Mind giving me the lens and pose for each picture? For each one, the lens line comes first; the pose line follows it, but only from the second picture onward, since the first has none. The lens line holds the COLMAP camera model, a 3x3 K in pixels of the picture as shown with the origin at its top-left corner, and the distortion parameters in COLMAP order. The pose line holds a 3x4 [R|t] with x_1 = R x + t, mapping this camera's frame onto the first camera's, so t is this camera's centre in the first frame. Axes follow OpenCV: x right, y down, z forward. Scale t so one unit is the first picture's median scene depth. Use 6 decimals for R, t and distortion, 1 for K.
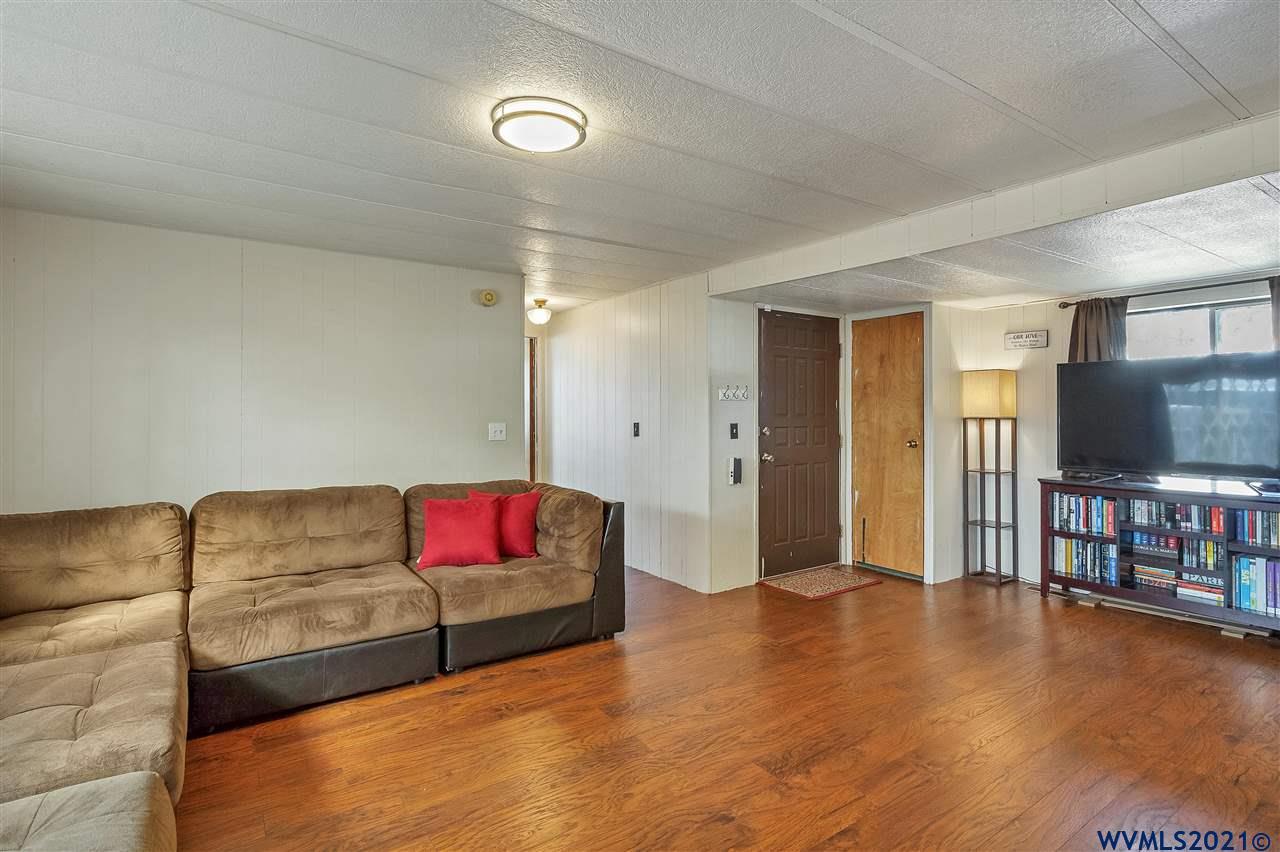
lens RADIAL K [[619.0, 0, 621.5], [0, 619.0, 418.4], [0, 0, 1]] dist [0.008469, -0.001512]
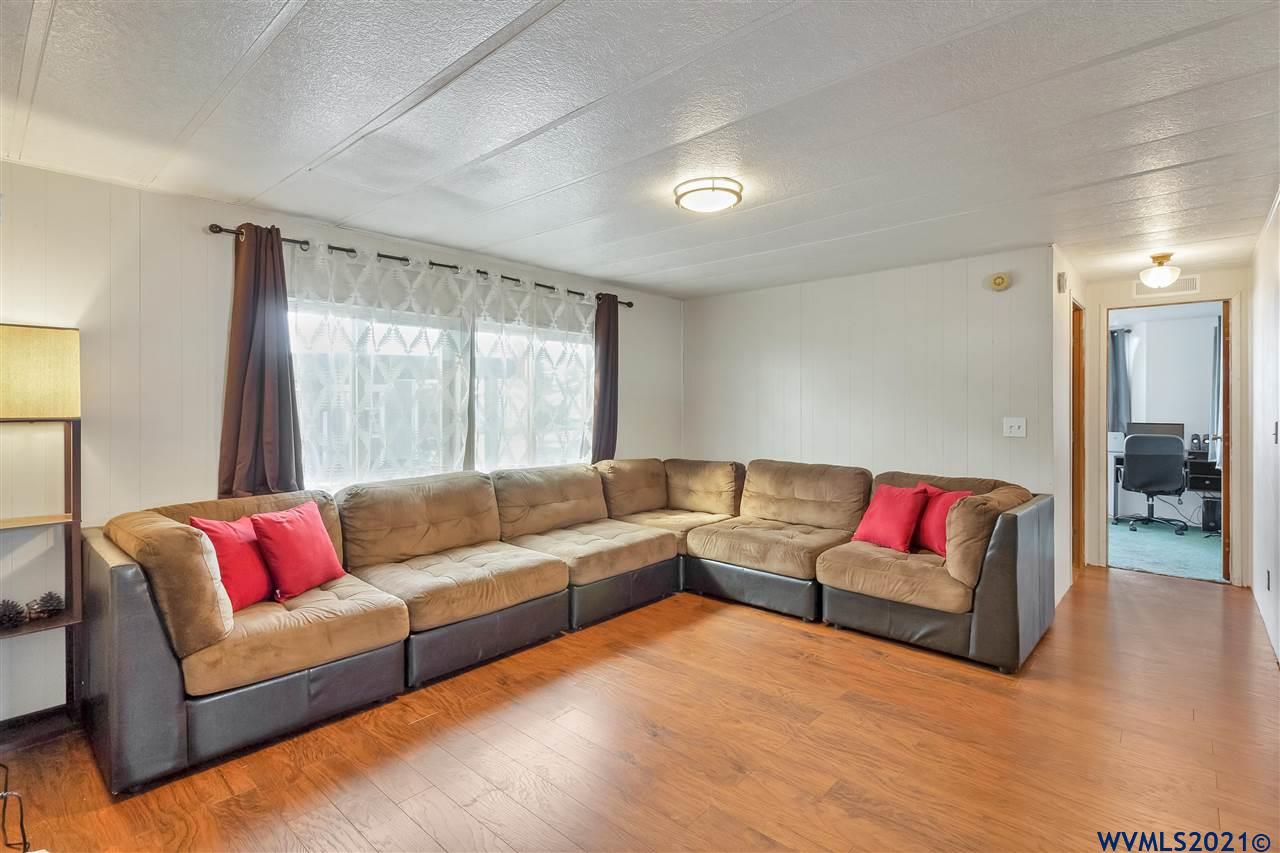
lens RADIAL K [[619.0, 0, 642.9], [0, 619.0, 418.5], [0, 0, 1]] dist [0.008469, -0.001512]
pose [[0.235344, 0.015819, -0.971783, 0.714273], [-0.003023, 0.999875, 0.015544, -0.004738], [0.971907, -0.000720, 0.235362, 0.333305]]
